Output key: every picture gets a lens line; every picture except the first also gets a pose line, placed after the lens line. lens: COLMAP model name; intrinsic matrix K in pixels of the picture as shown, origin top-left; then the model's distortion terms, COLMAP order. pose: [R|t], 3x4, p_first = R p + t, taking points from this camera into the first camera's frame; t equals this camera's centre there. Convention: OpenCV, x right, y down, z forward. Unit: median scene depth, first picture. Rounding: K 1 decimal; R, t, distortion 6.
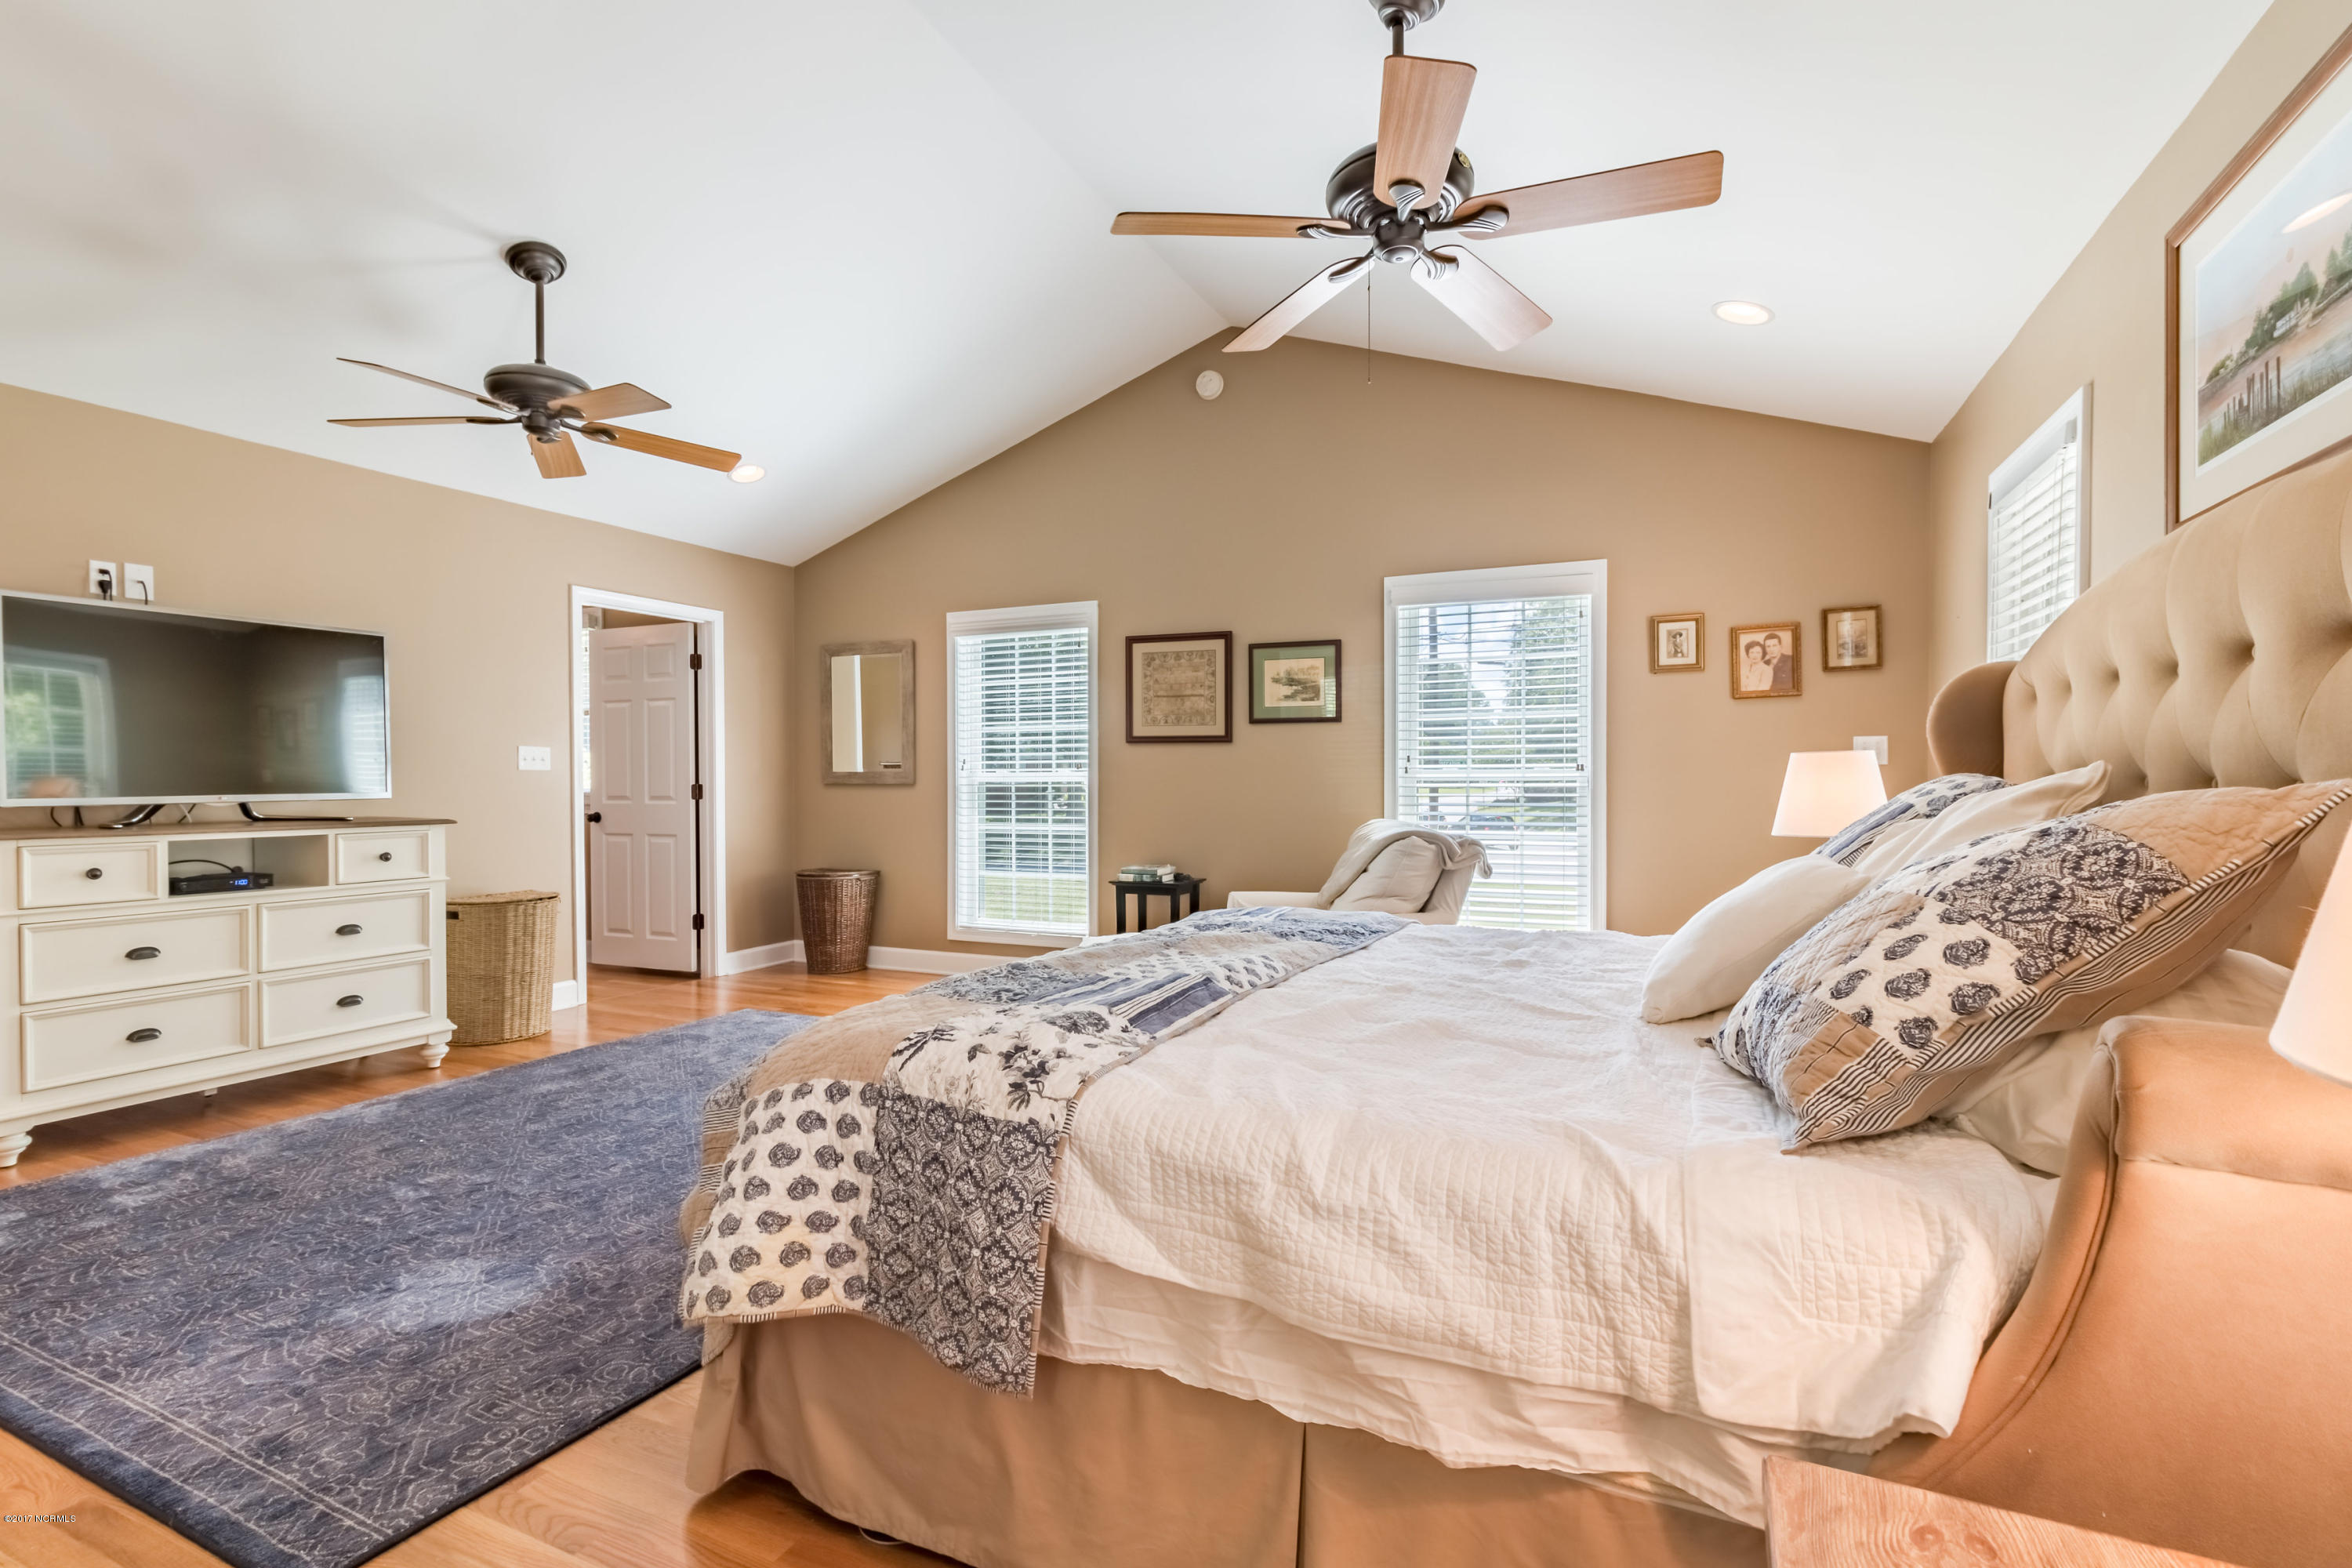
lens RADIAL K [[1079.6, 0, 1177.9], [0, 1079.6, 783.7], [0, 0, 1]] dist [0.000630, 0.000284]
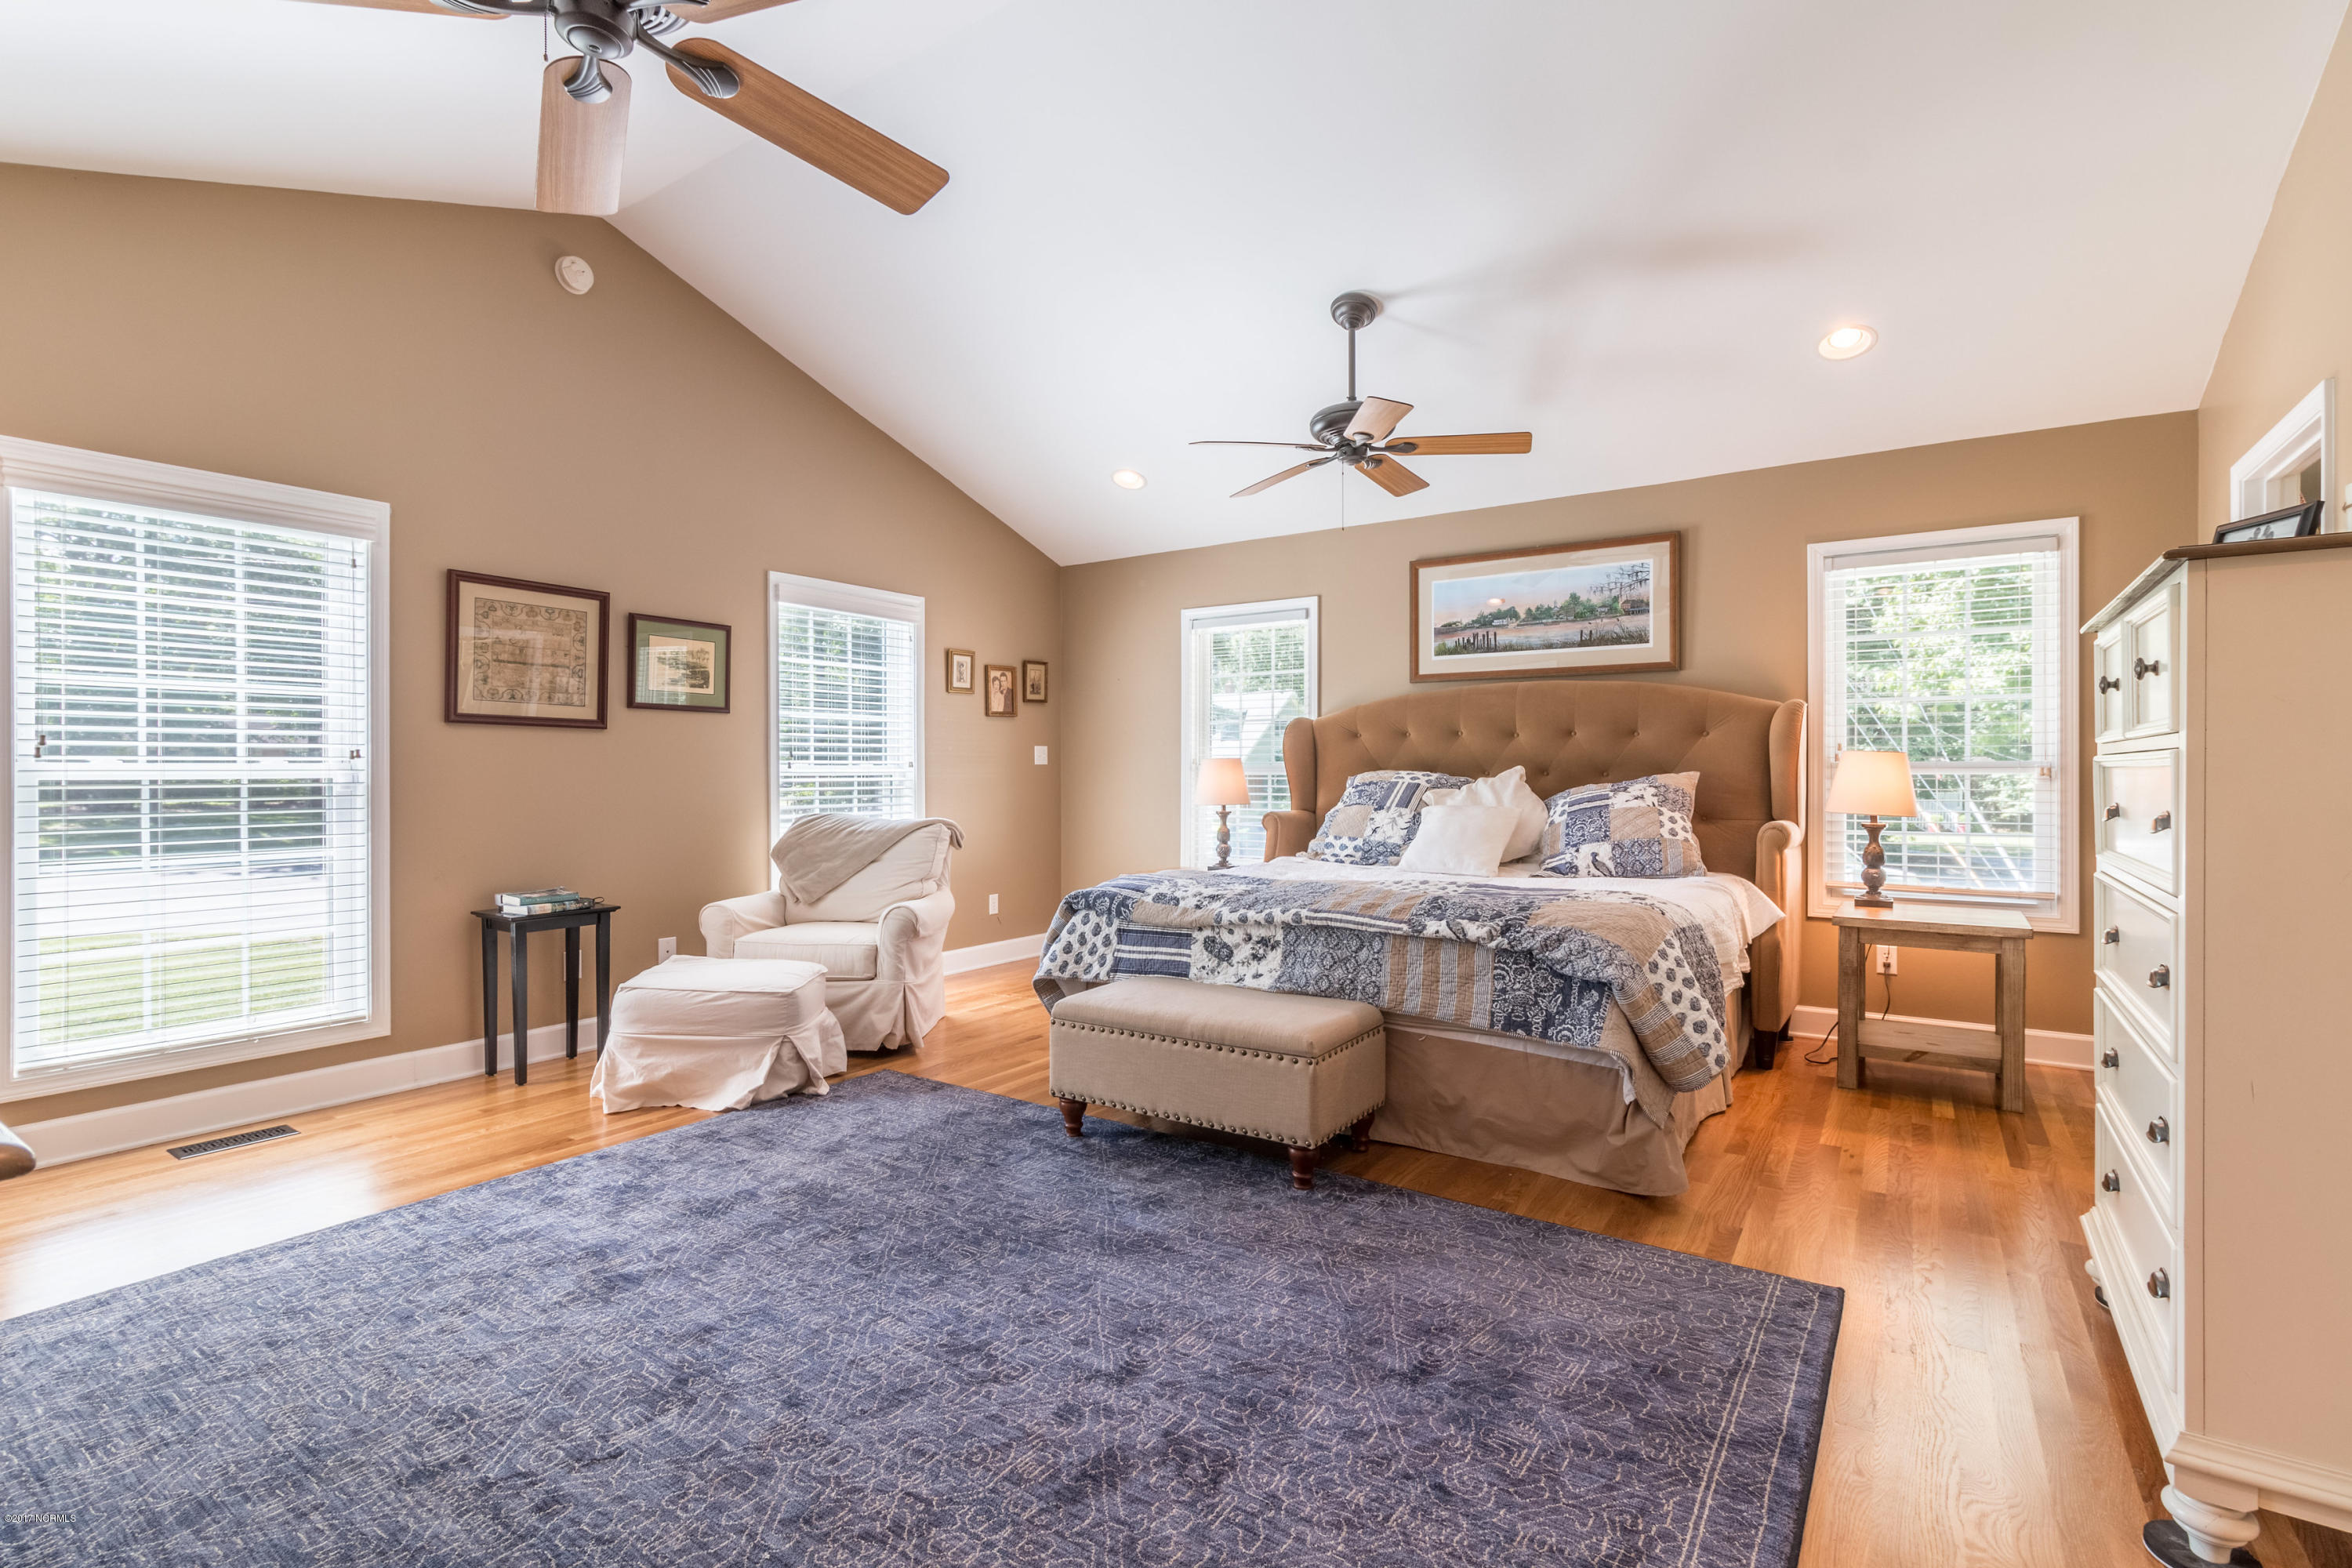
lens RADIAL K [[1079.6, 0, 1139.5], [0, 1079.6, 779.5], [0, 0, 1]] dist [0.000630, 0.000284]
pose [[0.191993, -0.005969, 0.981378, -0.728593], [0.004065, 0.999978, 0.005287, -0.003190], [-0.981388, 0.002975, 0.192013, 0.485073]]
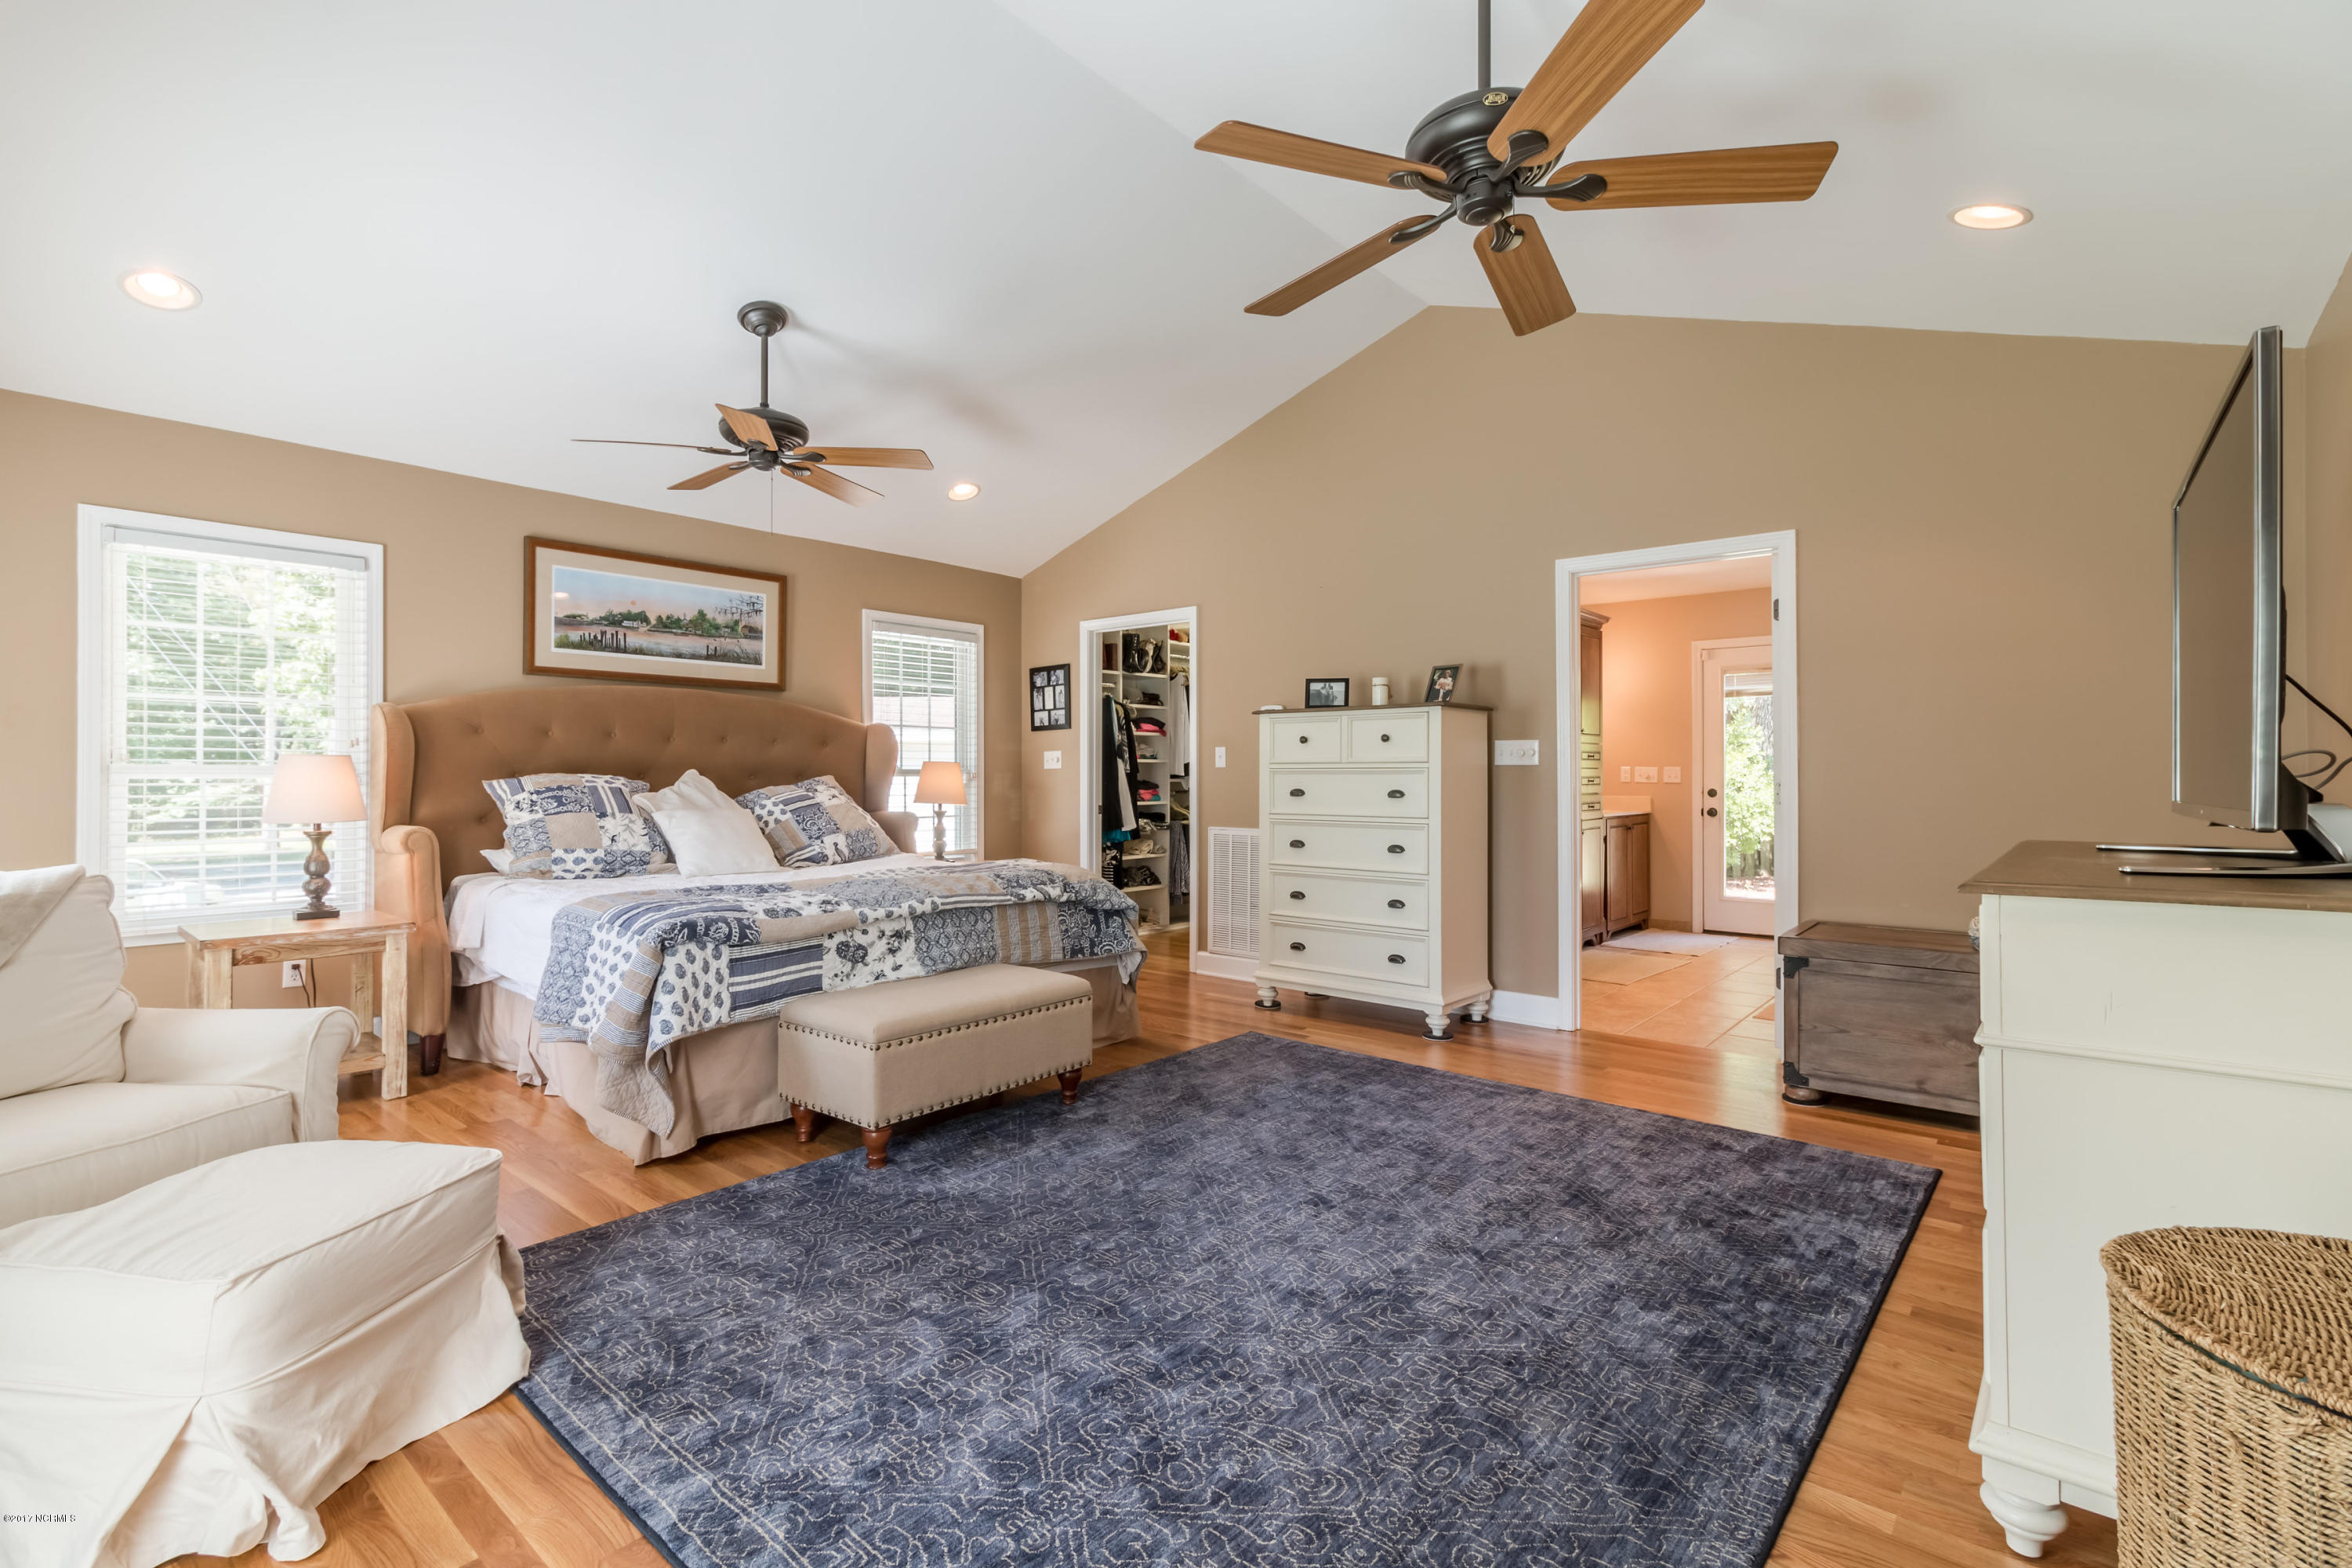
lens RADIAL K [[1079.6, 0, 1173.7], [0, 1079.6, 776.6], [0, 0, 1]] dist [0.000630, 0.000284]
pose [[-0.955829, 0.002070, 0.293917, -0.436759], [0.002800, 0.999994, 0.002066, -0.003516], [-0.293911, 0.002797, -0.955829, 1.168561]]
